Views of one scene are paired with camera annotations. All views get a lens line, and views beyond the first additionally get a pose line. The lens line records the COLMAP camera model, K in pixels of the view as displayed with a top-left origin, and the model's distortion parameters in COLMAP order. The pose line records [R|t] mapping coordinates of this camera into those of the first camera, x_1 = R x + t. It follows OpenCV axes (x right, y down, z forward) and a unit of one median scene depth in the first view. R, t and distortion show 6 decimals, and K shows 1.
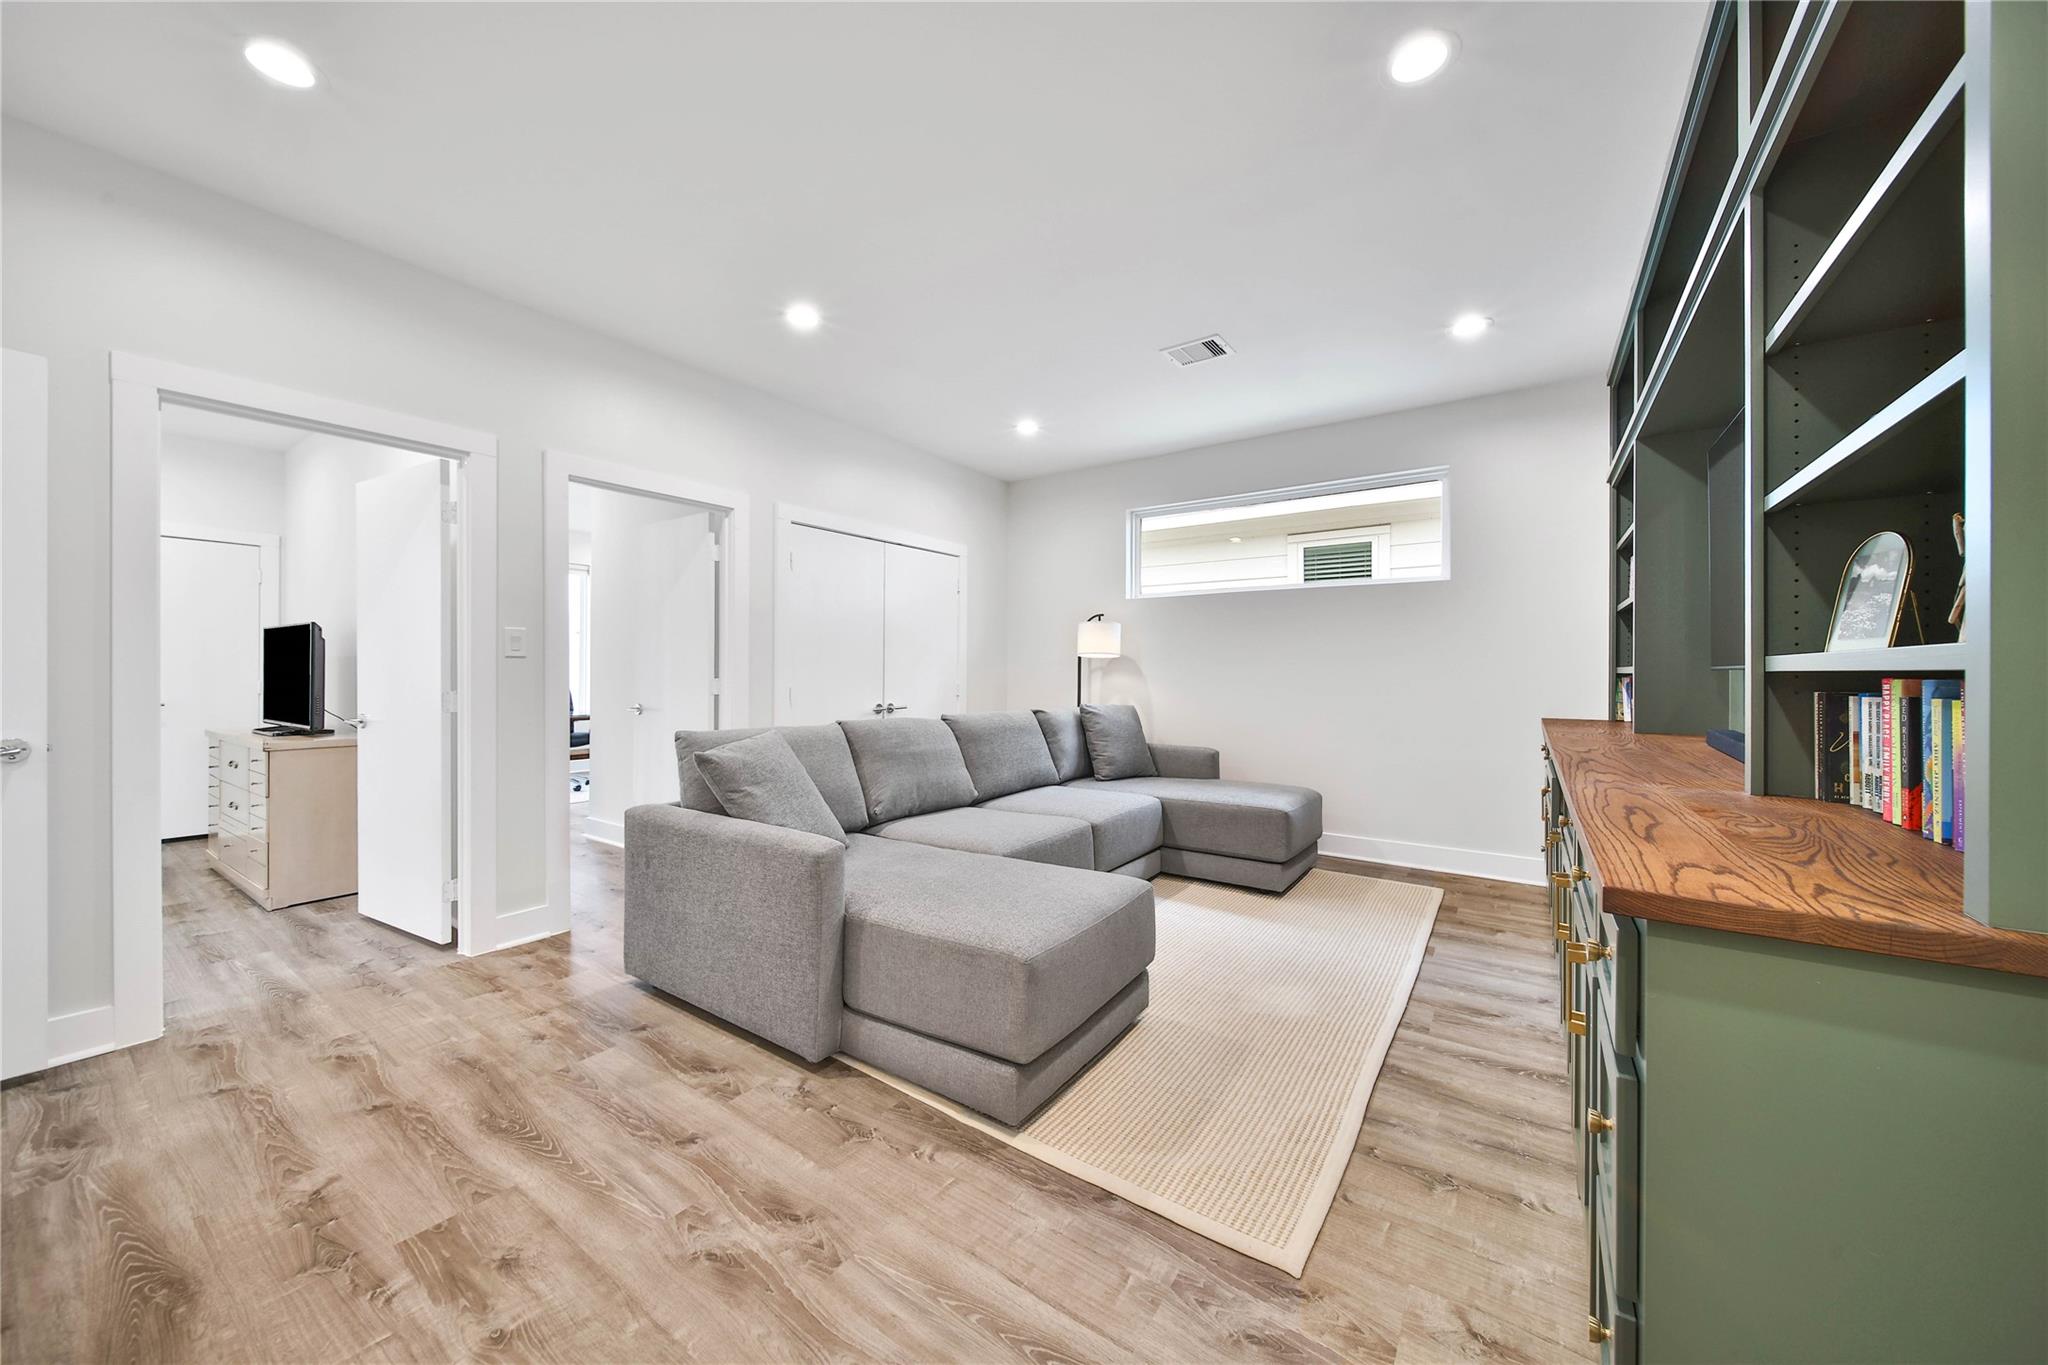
lens RADIAL K [[696.0, 0, 1011.0], [0, 696.0, 683.3], [0, 0, 1]] dist [0.000308, -0.001598]
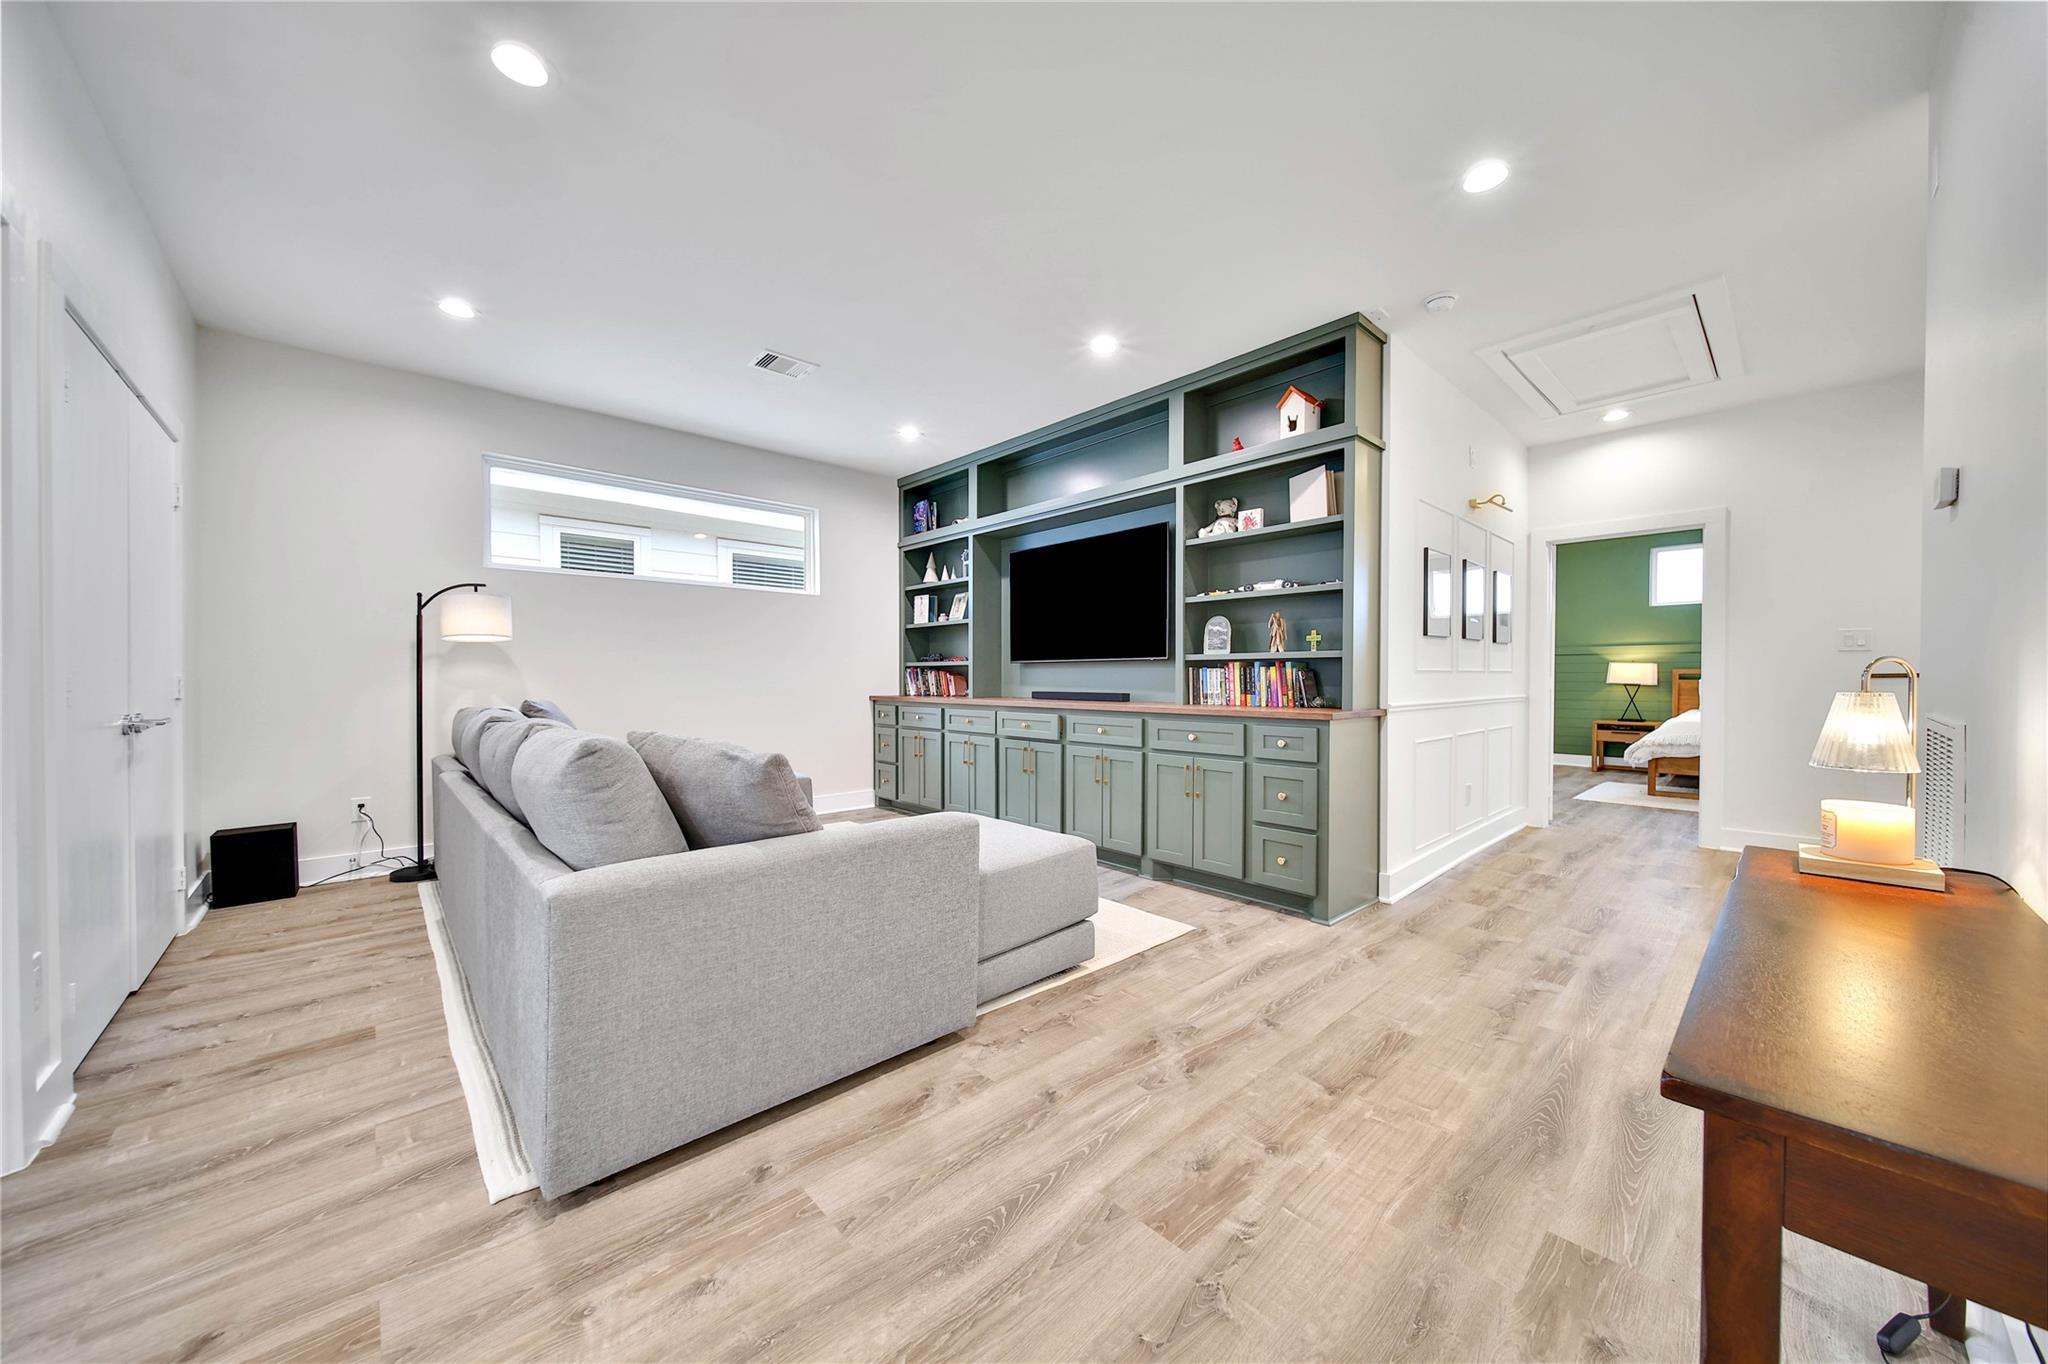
lens RADIAL K [[696.0, 0, 1011.0], [0, 696.0, 682.8], [0, 0, 1]] dist [0.000308, -0.001598]
pose [[0.249335, -0.010330, 0.968362, -1.610849], [0.013131, 0.999887, 0.007286, 0.039037], [-0.968328, 0.010899, 0.249442, 0.866748]]
